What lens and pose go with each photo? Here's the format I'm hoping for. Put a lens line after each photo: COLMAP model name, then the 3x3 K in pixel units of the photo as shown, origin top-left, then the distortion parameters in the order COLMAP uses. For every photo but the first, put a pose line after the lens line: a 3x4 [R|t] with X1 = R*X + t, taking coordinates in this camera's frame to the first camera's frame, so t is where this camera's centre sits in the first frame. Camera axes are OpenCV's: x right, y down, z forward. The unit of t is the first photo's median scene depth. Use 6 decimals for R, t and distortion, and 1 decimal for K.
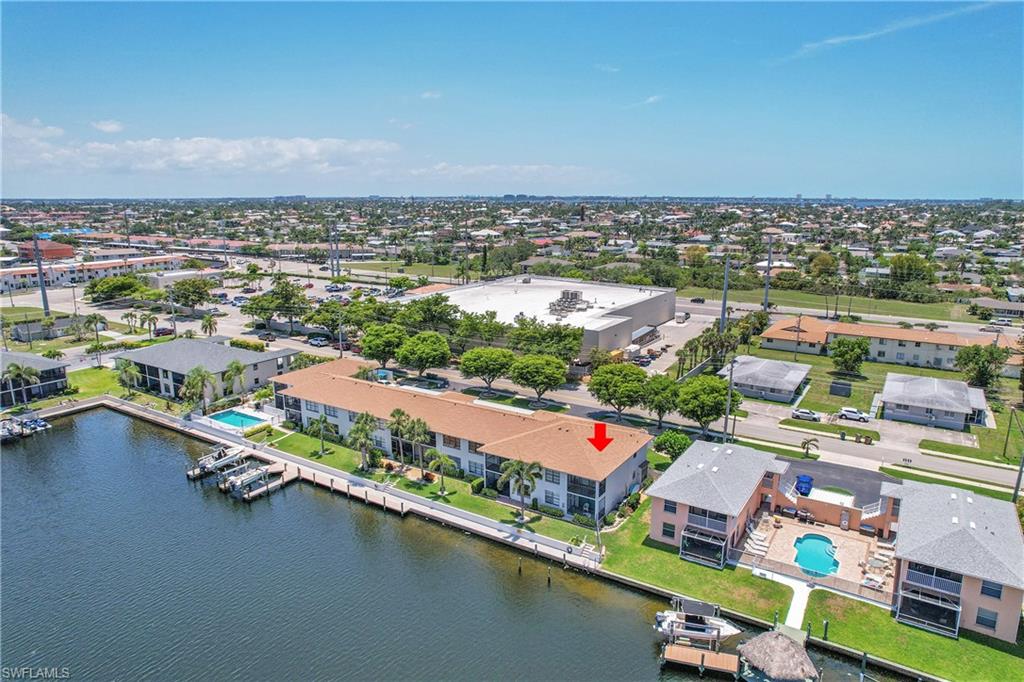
lens RADIAL K [[652.1, 0, 516.6], [0, 652.1, 339.2], [0, 0, 1]] dist [-0.072261, 0.065619]
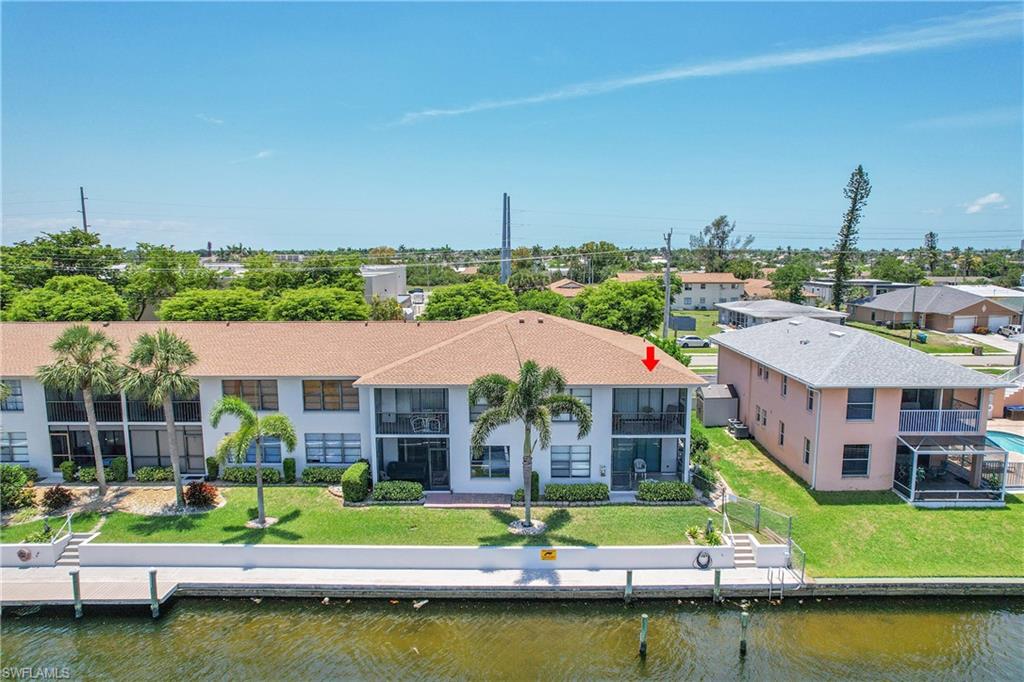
lens RADIAL K [[654.7, 0, 517.3], [0, 654.7, 309.5], [0, 0, 1]] dist [-0.053194, 0.041040]
pose [[0.844358, -0.049898, 0.533451, -0.167357], [0.118107, 0.988496, -0.094480, 0.157835], [-0.522600, 0.142779, 0.840538, 0.558991]]
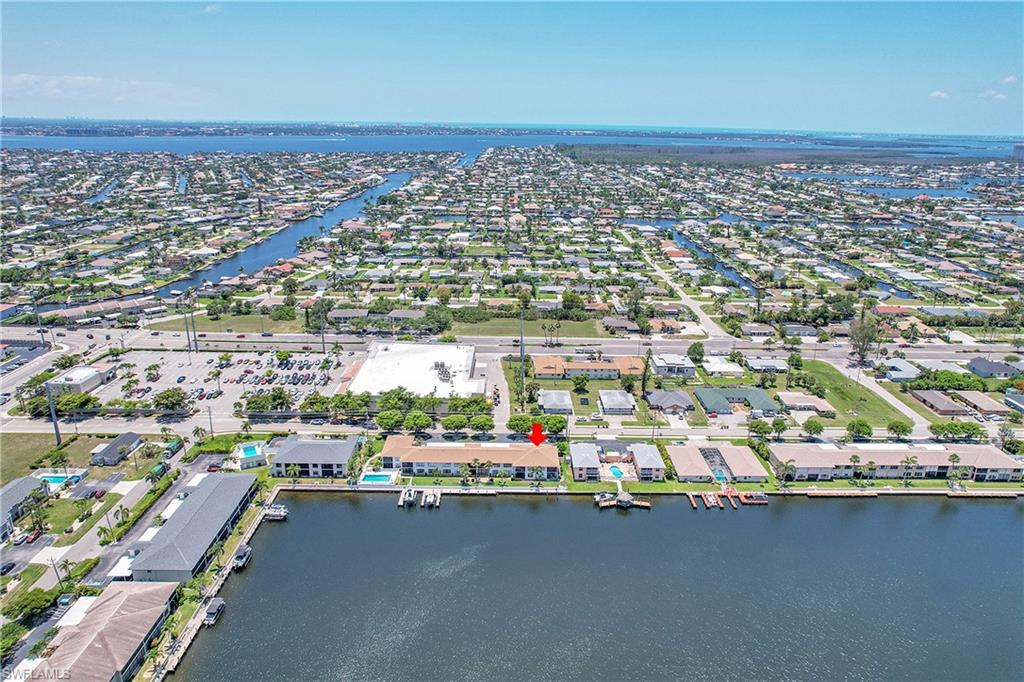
lens RADIAL K [[680.4, 0, 512.0], [0, 680.4, 341.0], [0, 0, 1]] dist [-0.051475, 0.000535]
pose [[0.840993, -0.156969, 0.517776, -1.404398], [0.103867, 0.986030, 0.130219, -0.705035], [-0.530983, -0.055734, 0.845548, -1.391905]]
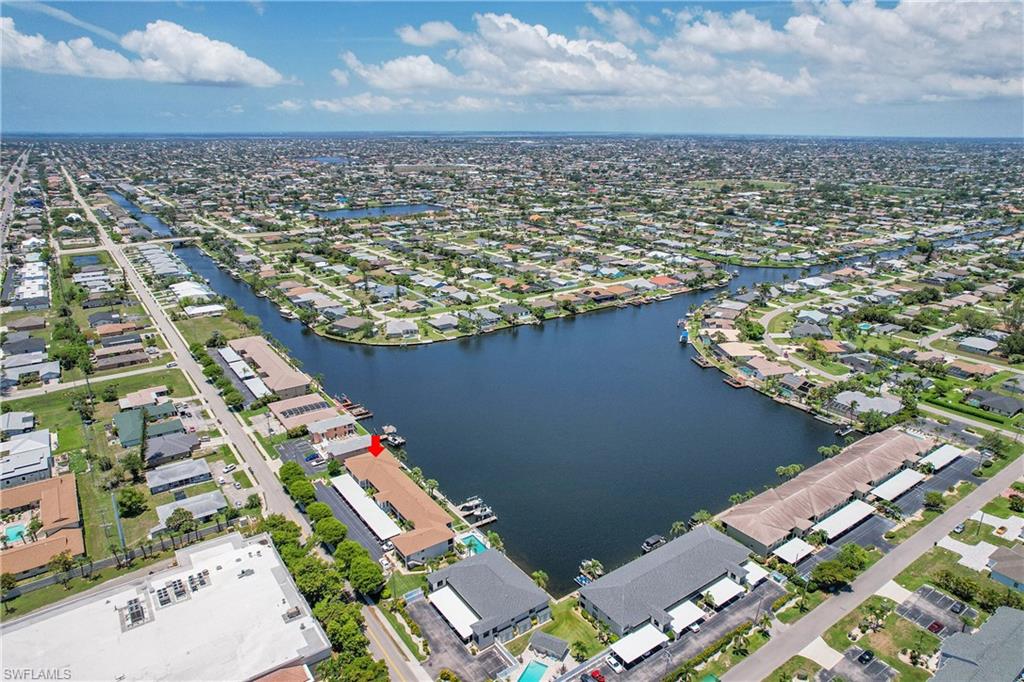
lens RADIAL K [[652.1, 0, 516.6], [0, 652.1, 339.2], [0, 0, 1]] dist [-0.072261, 0.065619]
pose [[-0.928552, -0.120971, 0.350939, -1.379506], [0.074687, 0.865189, 0.495852, -1.608669], [-0.363612, 0.486635, -0.794338, 2.626920]]
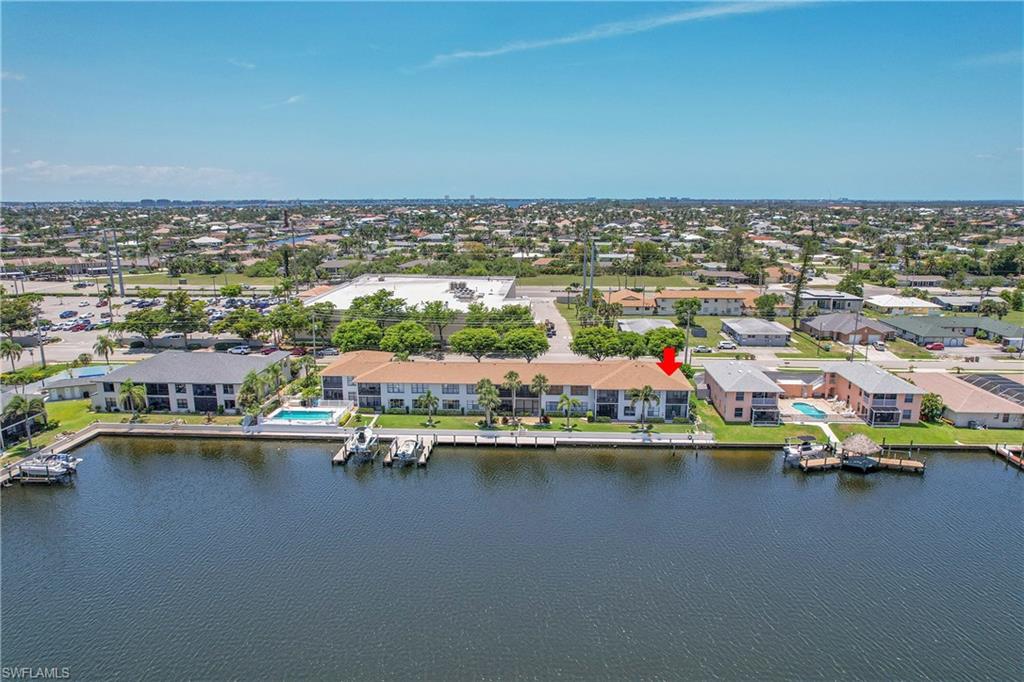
lens RADIAL K [[652.1, 0, 516.6], [0, 652.1, 339.2], [0, 0, 1]] dist [-0.072261, 0.065619]
pose [[0.870533, -0.106909, 0.480357, -0.752512], [0.108568, 0.993789, 0.024425, 0.017080], [-0.479984, 0.030888, 0.876733, -0.095471]]
